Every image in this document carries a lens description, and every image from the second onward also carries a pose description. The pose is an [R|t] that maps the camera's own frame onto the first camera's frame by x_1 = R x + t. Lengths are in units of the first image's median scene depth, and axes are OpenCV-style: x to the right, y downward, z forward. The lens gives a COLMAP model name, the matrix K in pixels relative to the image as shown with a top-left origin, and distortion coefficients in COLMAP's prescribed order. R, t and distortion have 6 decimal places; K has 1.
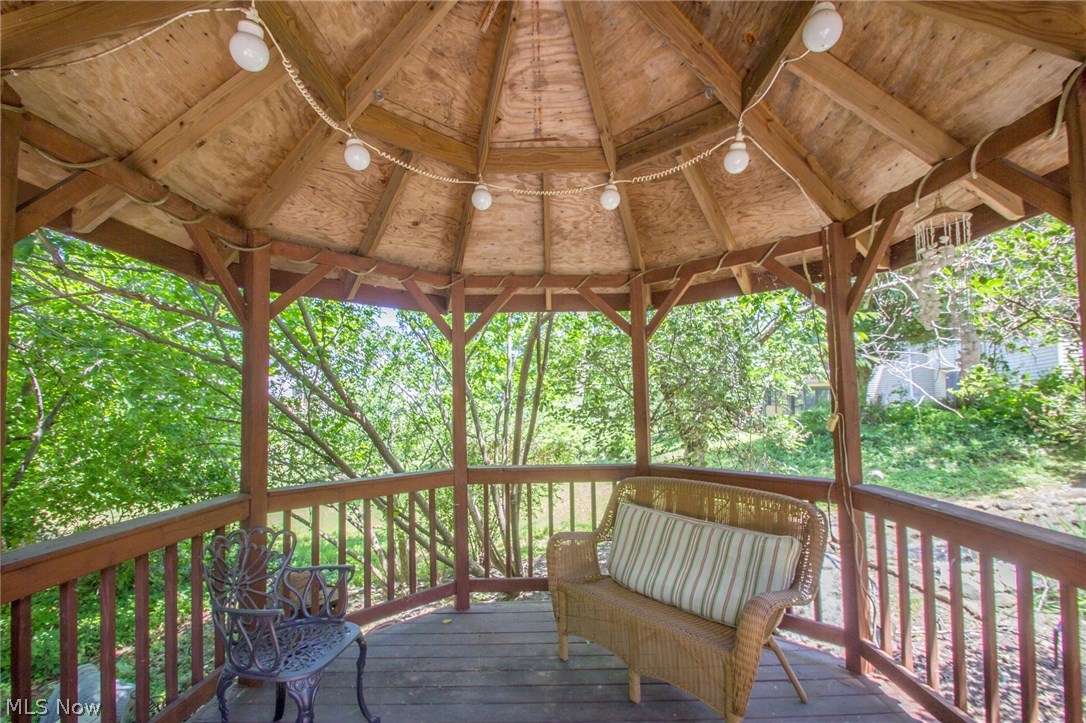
lens RADIAL K [[515.2, 0, 553.8], [0, 515.2, 385.7], [0, 0, 1]] dist [0.014427, -0.019494]
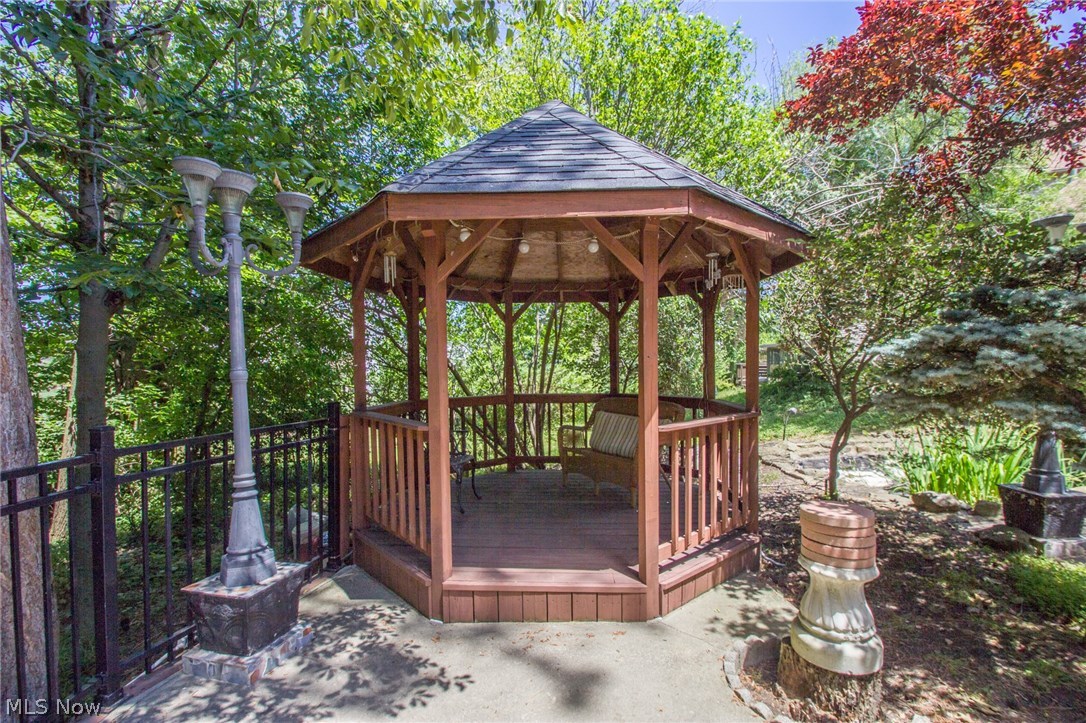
lens RADIAL K [[515.2, 0, 553.8], [0, 515.2, 385.7], [0, 0, 1]] dist [0.014427, -0.019494]
pose [[0.998749, 0.009645, -0.049059, 0.050867], [-0.005792, 0.996931, 0.078073, -0.005404], [0.049662, -0.077691, 0.995740, -0.697639]]
